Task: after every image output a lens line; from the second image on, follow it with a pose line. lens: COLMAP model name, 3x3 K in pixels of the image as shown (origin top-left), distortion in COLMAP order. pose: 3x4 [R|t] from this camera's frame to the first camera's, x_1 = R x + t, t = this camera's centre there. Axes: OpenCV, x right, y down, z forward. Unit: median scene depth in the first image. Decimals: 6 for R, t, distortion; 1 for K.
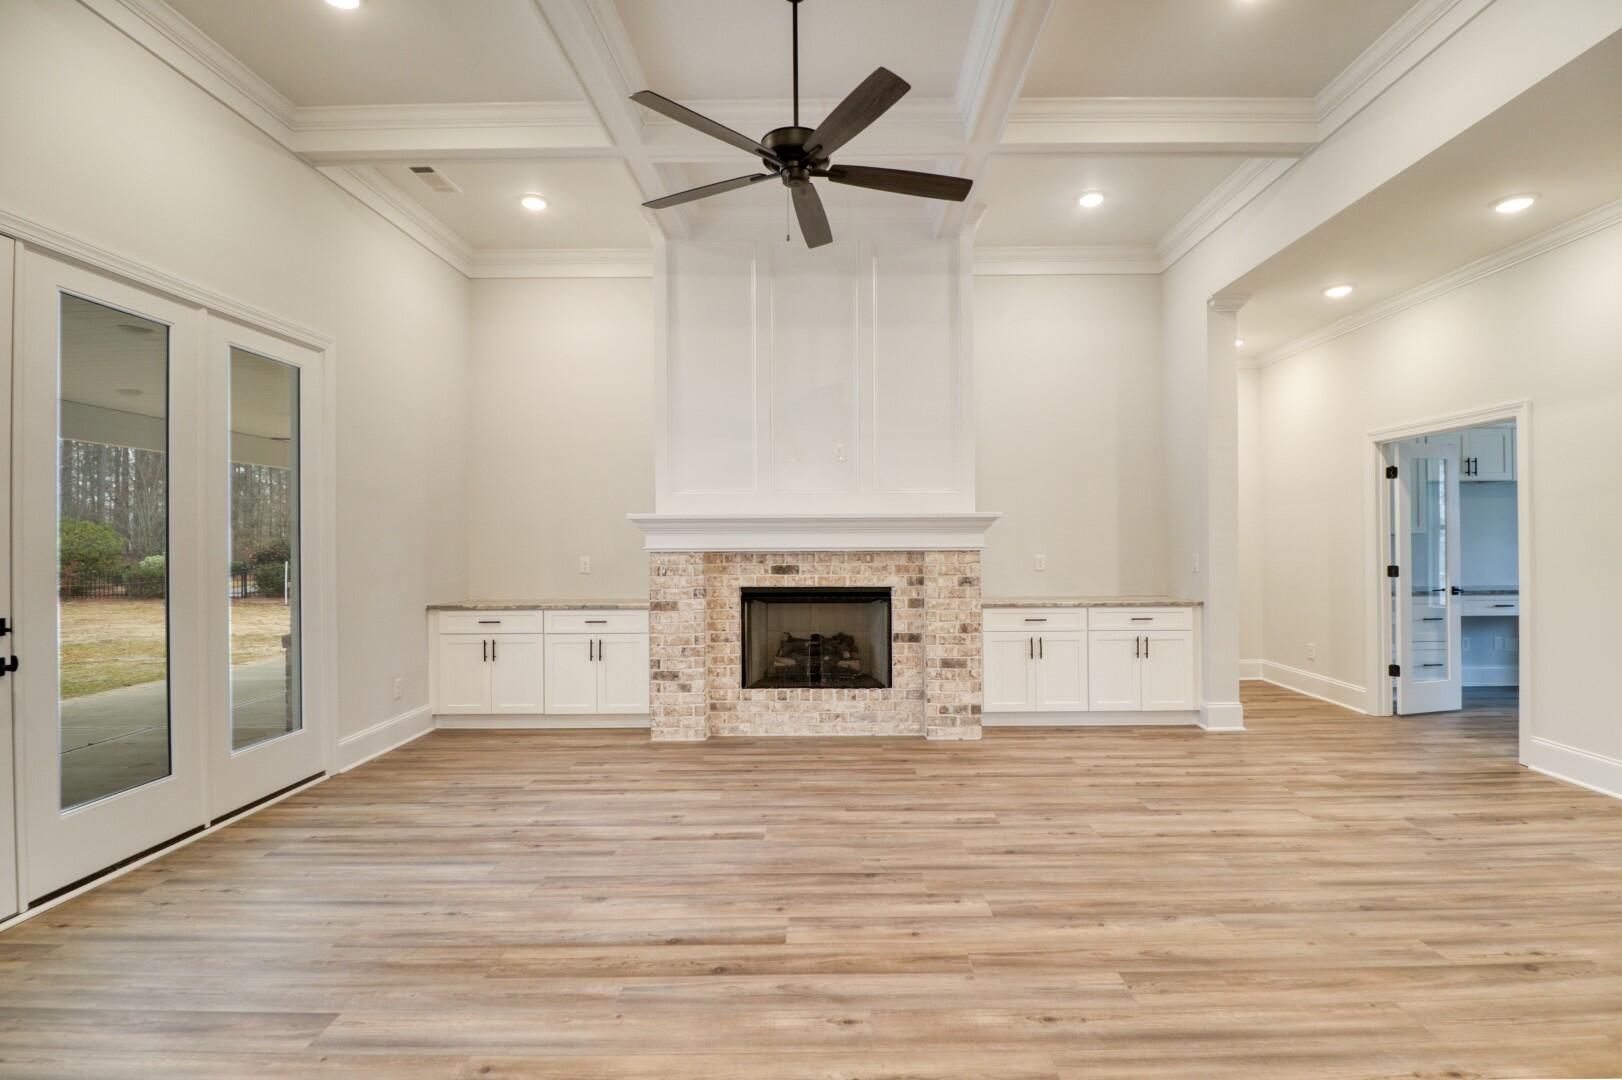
lens RADIAL K [[751.3, 0, 828.3], [0, 751.3, 538.7], [0, 0, 1]] dist [-0.000634, -0.011237]
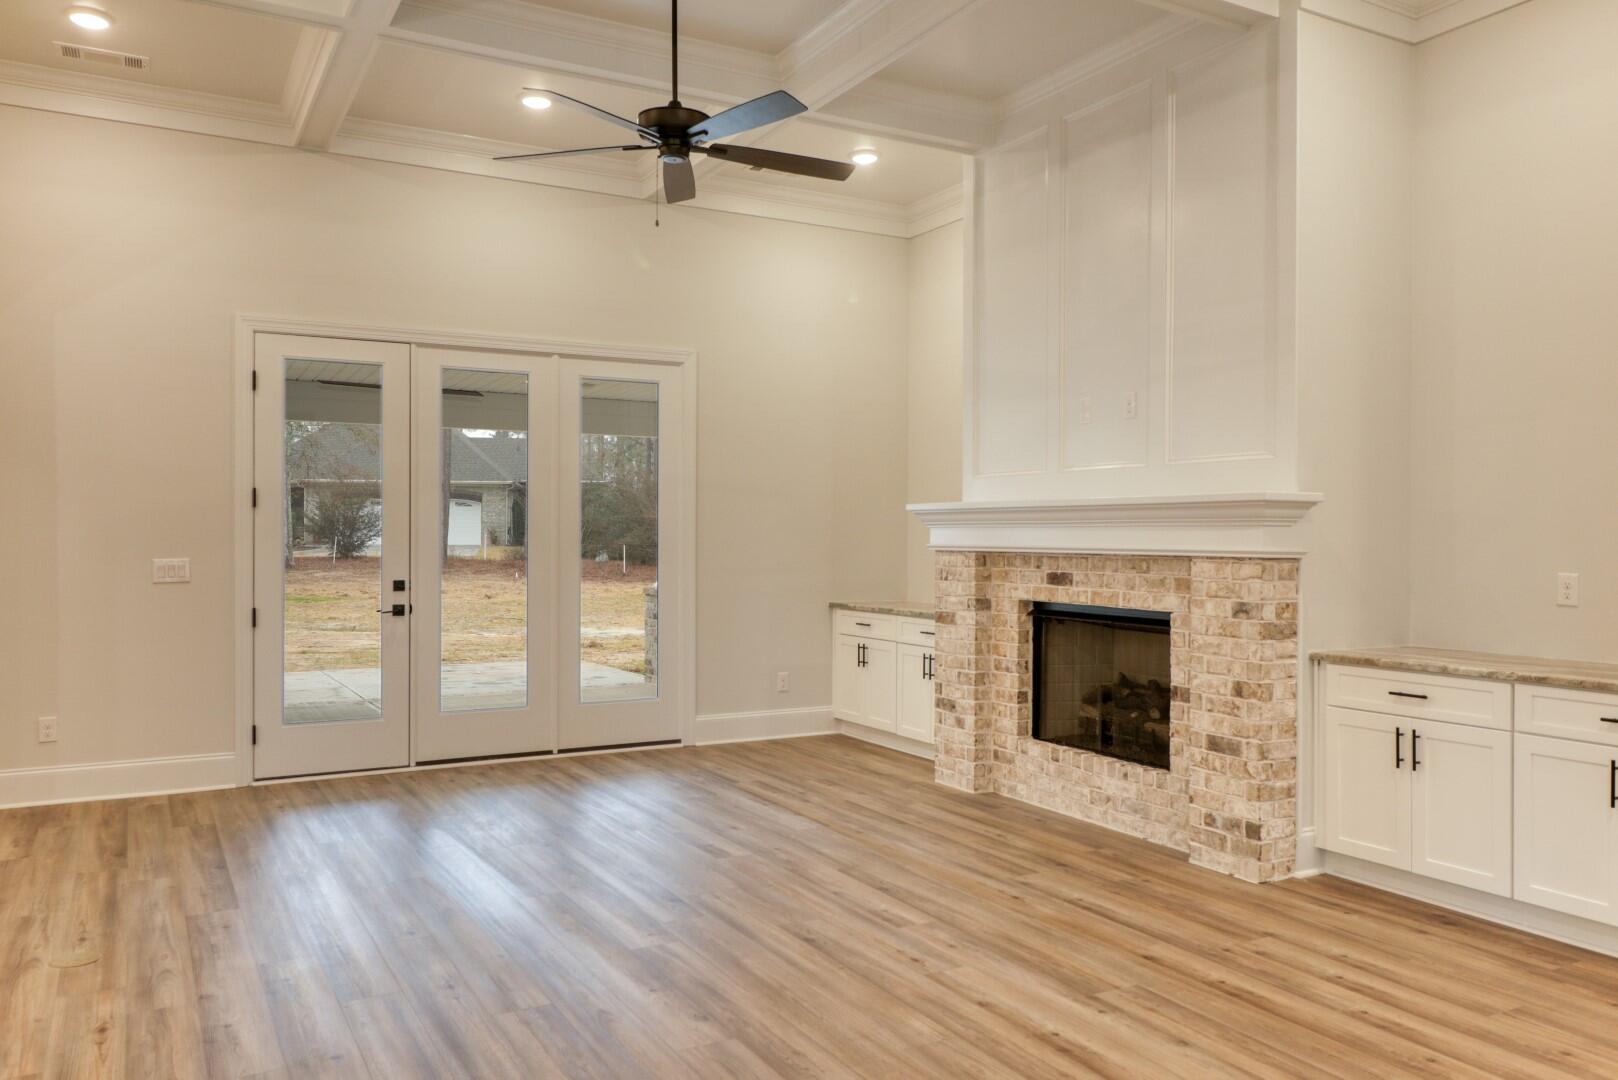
lens RADIAL K [[1202.5, 0, 833.2], [0, 1202.5, 538.1], [0, 0, 1]] dist [0.007074, 0.000955]
pose [[0.500598, 0.008983, -0.865633, 0.835877], [-0.004787, 0.999960, 0.007609, -0.004906], [0.865667, 0.000335, 0.500620, 0.250626]]
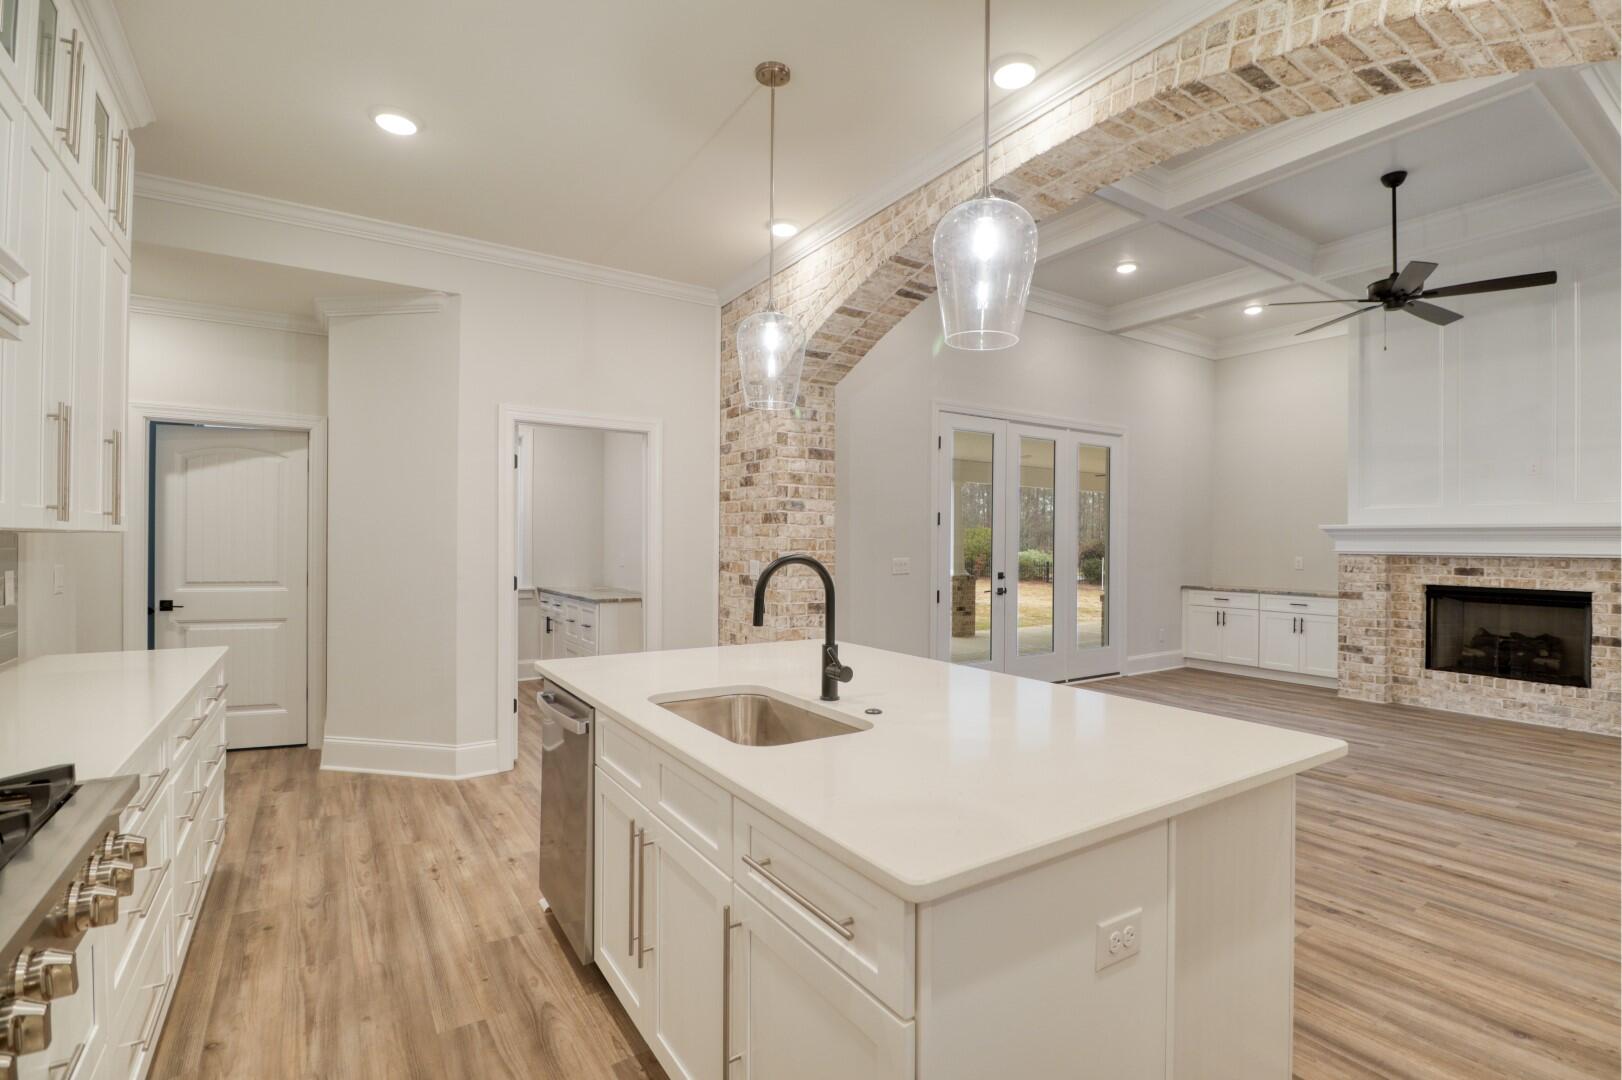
lens RADIAL K [[739.8, 0, 844.2], [0, 739.8, 542.4], [0, 0, 1]] dist [-0.008173, -0.009160]
pose [[0.570291, 0.010159, -0.821380, 0.328320], [-0.008856, 0.999941, 0.006218, -0.002697], [0.821395, 0.003728, 0.570348, -0.451689]]
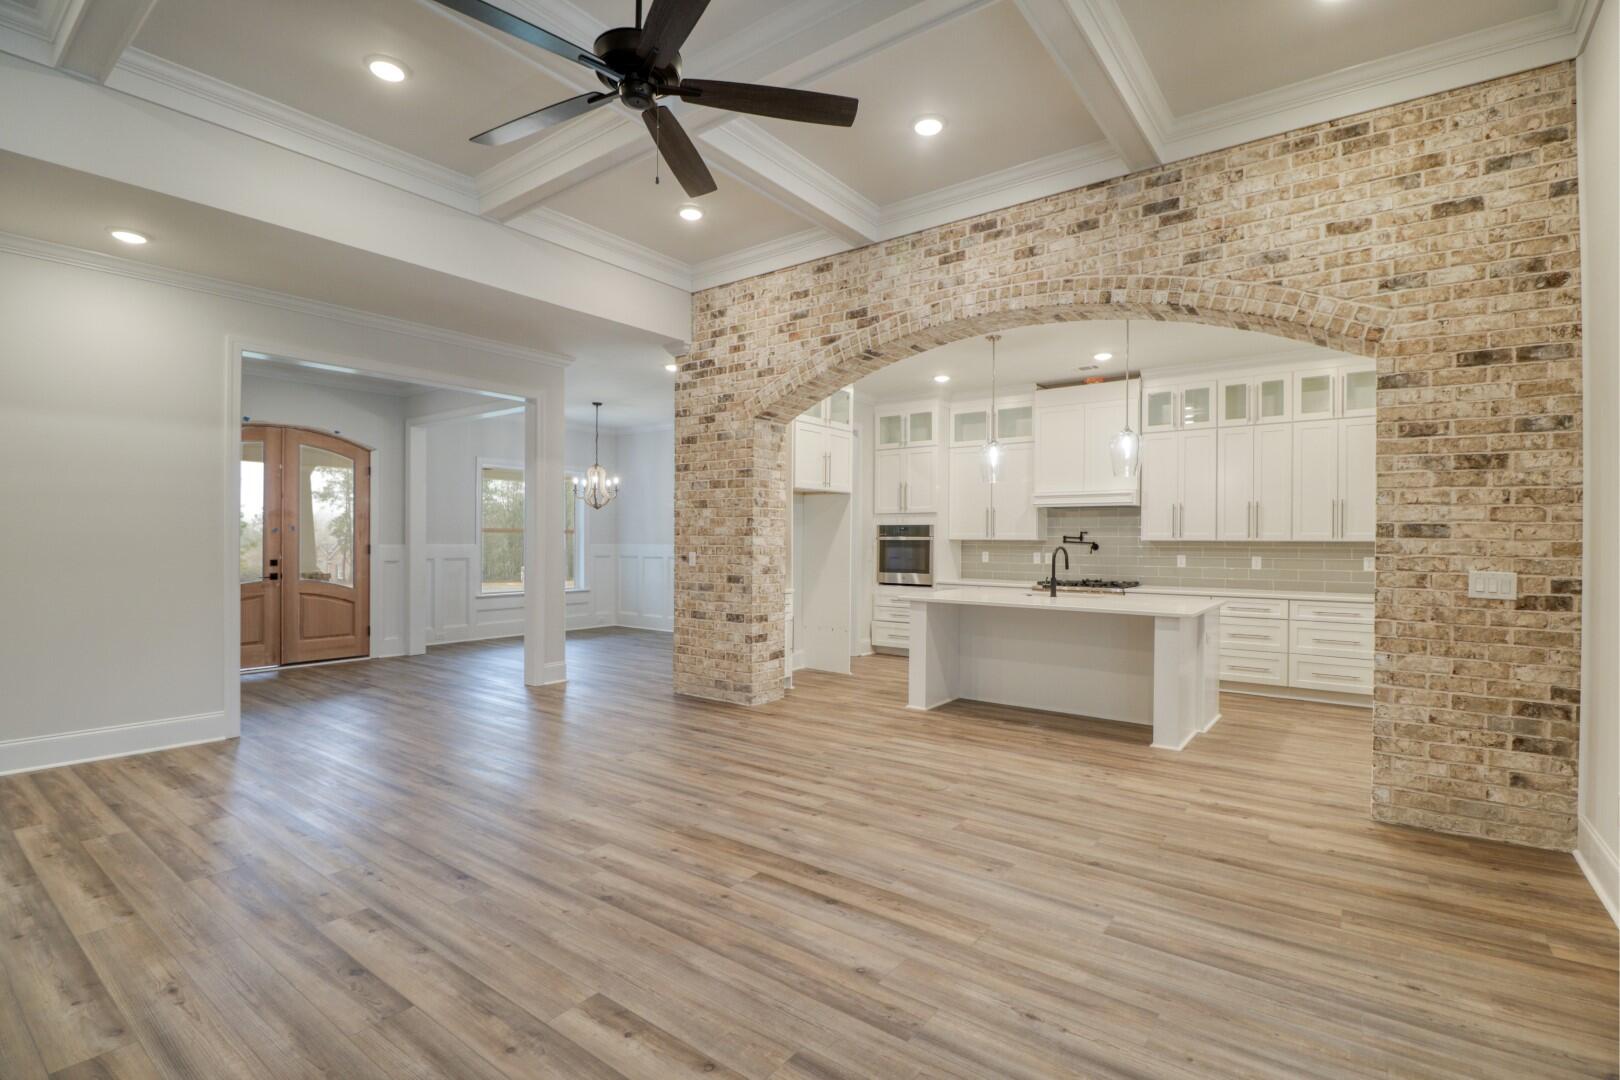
lens RADIAL K [[738.9, 0, 843.2], [0, 738.9, 542.4], [0, 0, 1]] dist [-0.008173, -0.009160]
pose [[-0.816394, 0.001868, 0.577493, -0.417749], [-0.001087, 0.999988, -0.004771, 0.005811], [-0.577495, -0.004522, -0.816382, 0.925091]]
